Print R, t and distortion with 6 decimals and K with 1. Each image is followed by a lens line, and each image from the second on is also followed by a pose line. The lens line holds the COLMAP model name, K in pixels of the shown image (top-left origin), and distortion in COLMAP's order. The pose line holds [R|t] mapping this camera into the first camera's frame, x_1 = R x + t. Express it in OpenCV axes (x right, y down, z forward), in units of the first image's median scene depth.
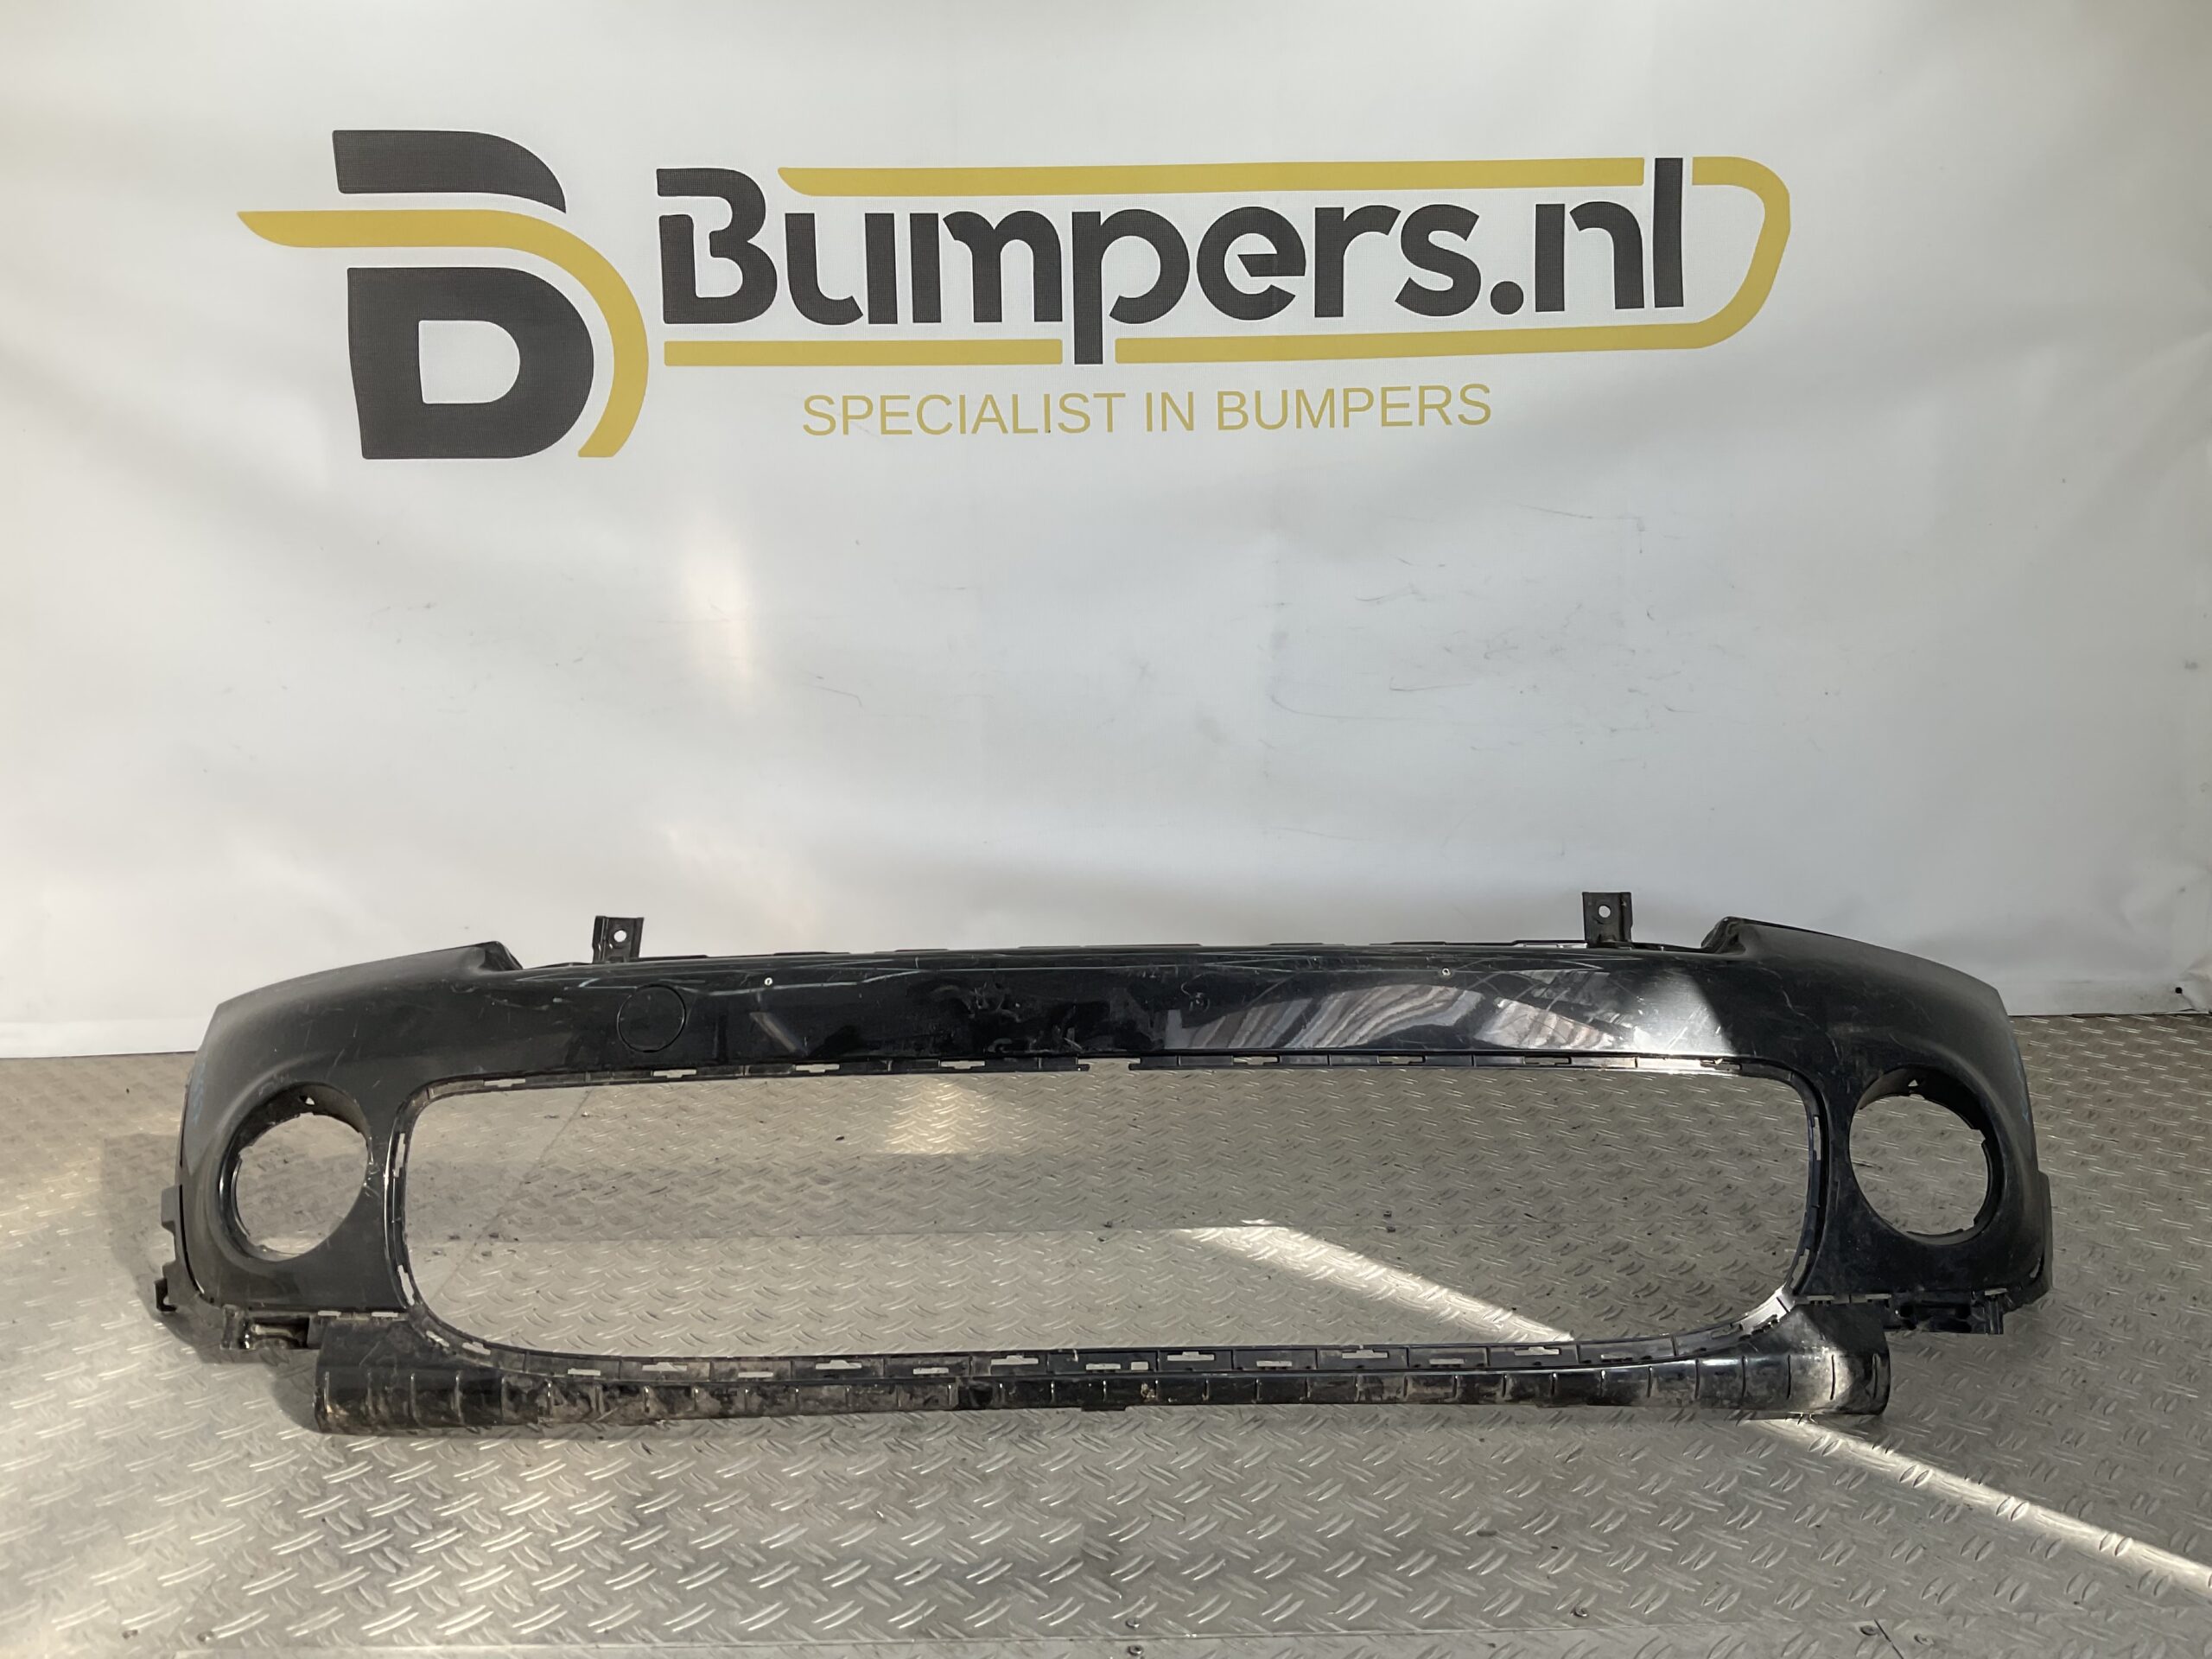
lens RADIAL K [[1846.5, 0, 1114.9], [0, 1846.5, 824.1], [0, 0, 1]] dist [0.067442, -0.115914]
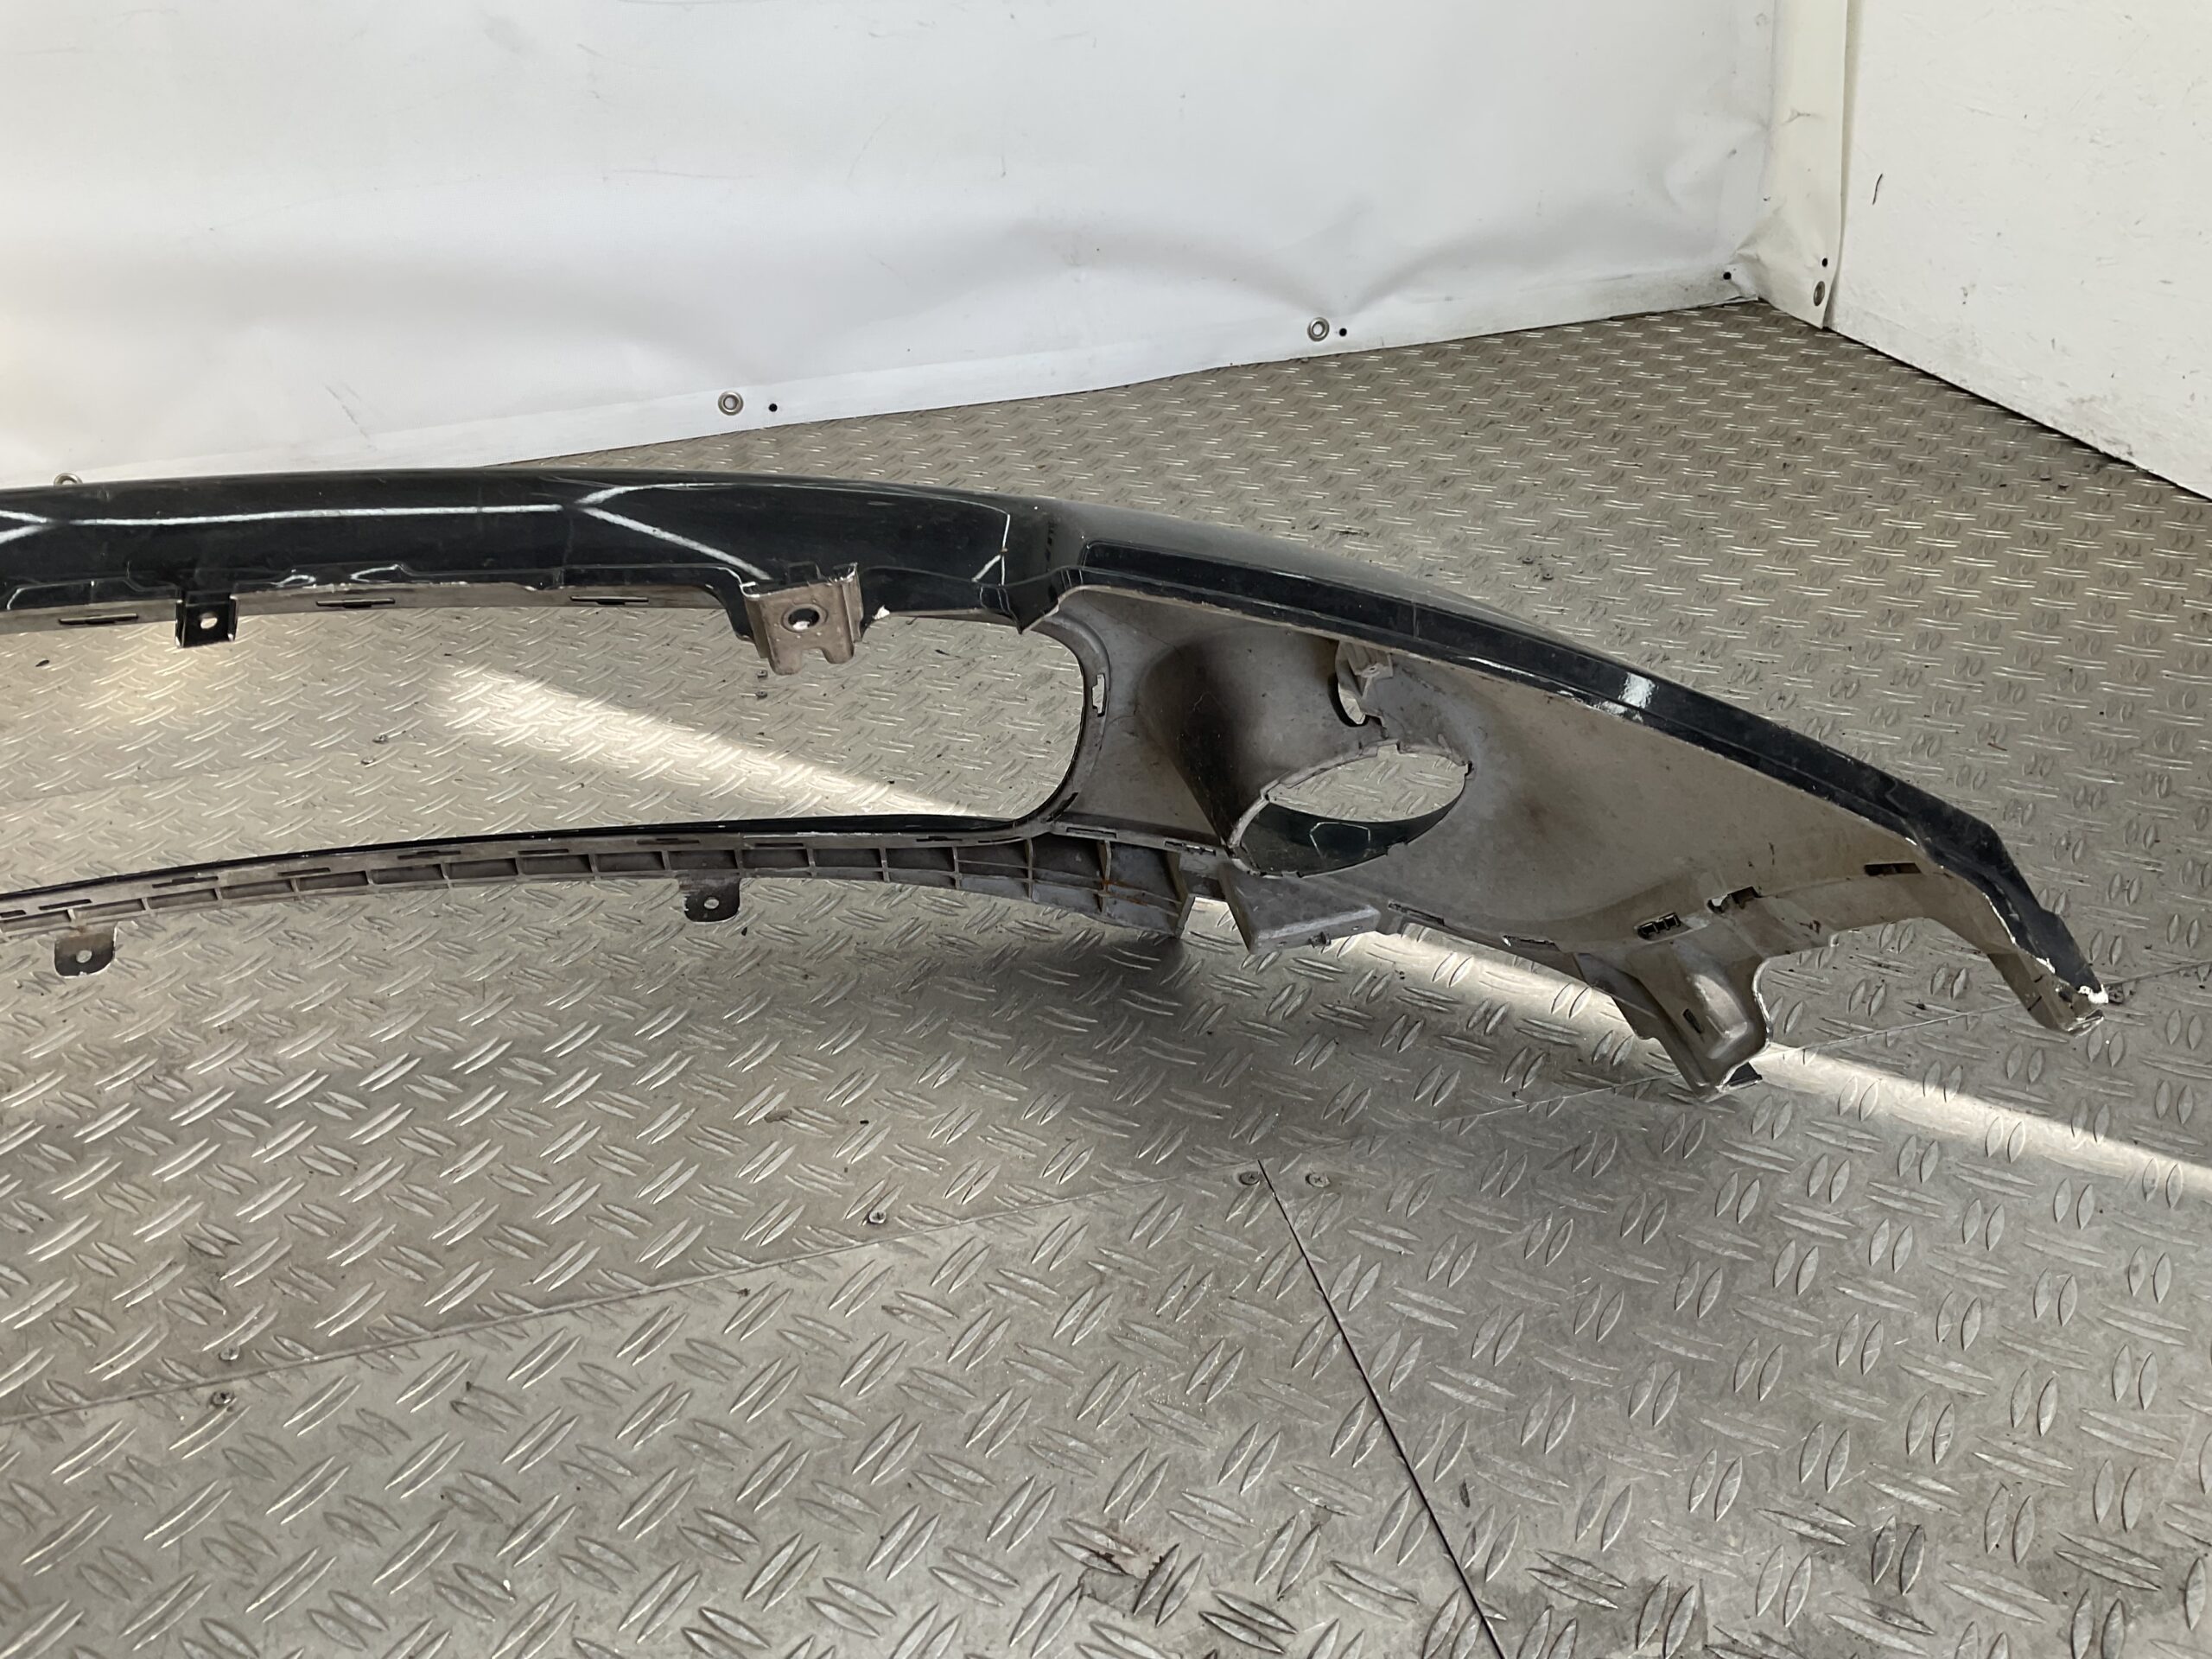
lens RADIAL K [[1846.5, 0, 1116.7], [0, 1846.5, 830.4], [0, 0, 1]] dist [0.067442, -0.115914]
pose [[0.977284, -0.146620, 0.153030, 0.210564], [0.089989, 0.940826, 0.326724, 0.039853], [-0.191879, -0.305531, 0.932649, 0.287157]]
